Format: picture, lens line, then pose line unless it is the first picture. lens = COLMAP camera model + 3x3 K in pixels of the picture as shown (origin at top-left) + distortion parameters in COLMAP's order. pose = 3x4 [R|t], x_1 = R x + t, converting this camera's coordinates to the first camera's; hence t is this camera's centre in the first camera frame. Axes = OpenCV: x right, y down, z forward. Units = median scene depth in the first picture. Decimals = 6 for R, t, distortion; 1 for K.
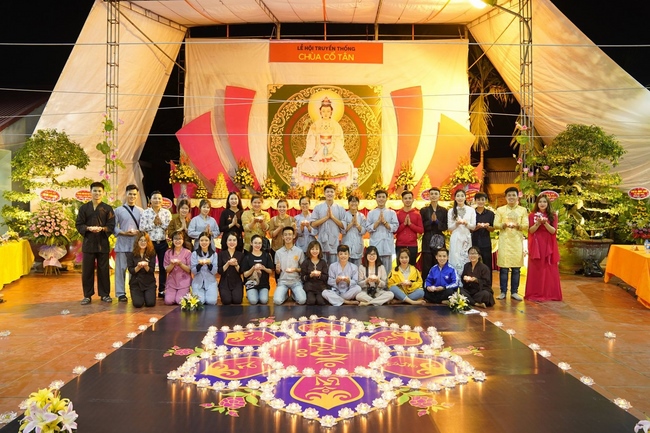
lens RADIAL K [[454.6, 0, 325.0], [0, 454.6, 216.5], [0, 0, 1]] dist [-0.133856, 0.101999]
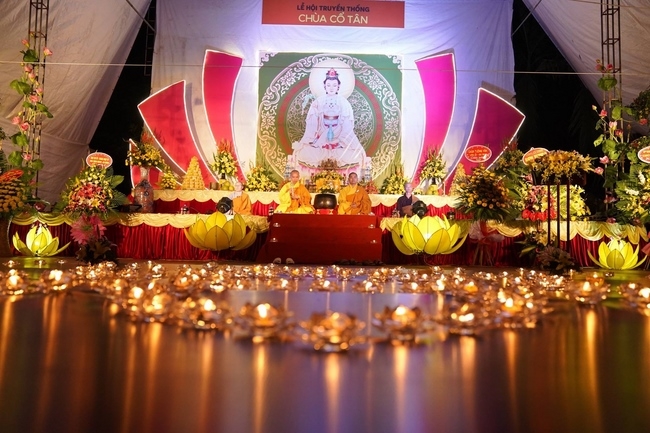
lens RADIAL K [[515.8, 0, 325.0], [0, 515.8, 216.5], [0, 0, 1]] dist [-0.111861, 0.150421]
pose [[0.999845, 0.016285, -0.006762, 0.001163], [-0.016817, 0.995975, -0.088035, 0.263013], [0.005301, 0.088135, 0.996094, 0.456040]]
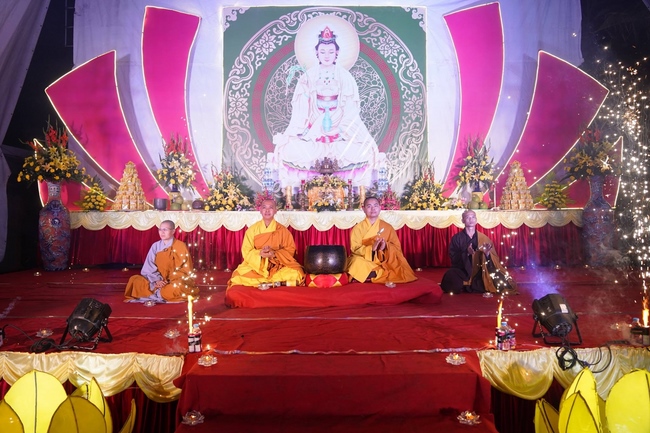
lens RADIAL K [[454.6, 0, 325.0], [0, 454.6, 216.5], [0, 0, 1]] dist [-0.133856, 0.101999]
pose [[0.999915, -0.011805, 0.005450, -0.019358], [0.011937, 0.999621, -0.024821, -0.059150], [-0.005155, 0.024883, 0.999677, 1.612655]]
